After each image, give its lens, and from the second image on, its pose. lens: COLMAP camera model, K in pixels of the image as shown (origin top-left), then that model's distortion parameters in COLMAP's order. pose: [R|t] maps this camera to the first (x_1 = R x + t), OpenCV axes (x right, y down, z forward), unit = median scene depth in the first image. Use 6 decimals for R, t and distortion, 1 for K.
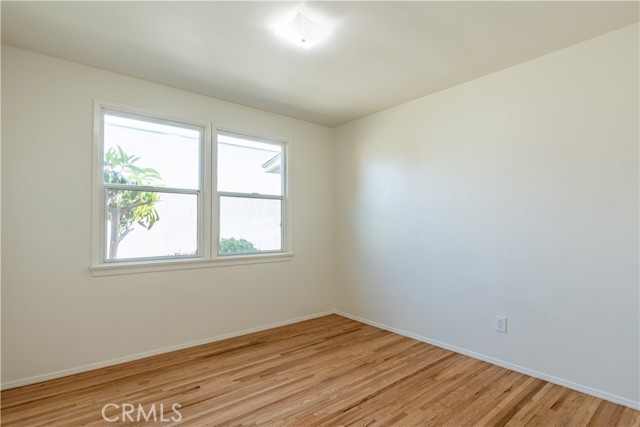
lens RADIAL K [[313.0, 0, 314.9], [0, 313.0, 216.7], [0, 0, 1]] dist [-0.010557, 0.002265]
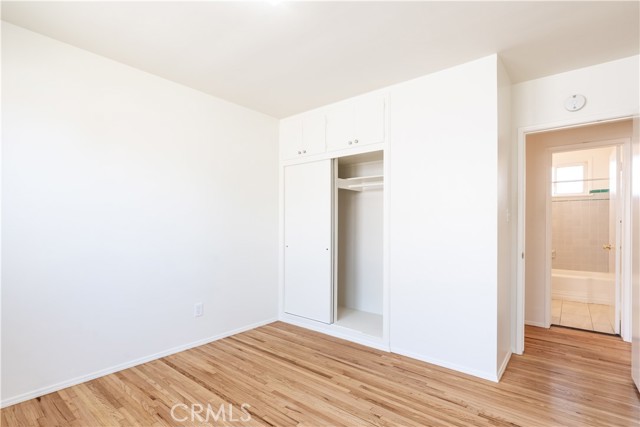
lens RADIAL K [[306.8, 0, 311.7], [0, 306.8, 228.4], [0, 0, 1]] dist [-0.011798, 0.003492]
pose [[-0.167741, -0.007557, 0.985802, -0.616995], [-0.019889, 0.999793, 0.004280, 0.026040], [-0.985630, -0.018888, -0.167857, 0.797520]]
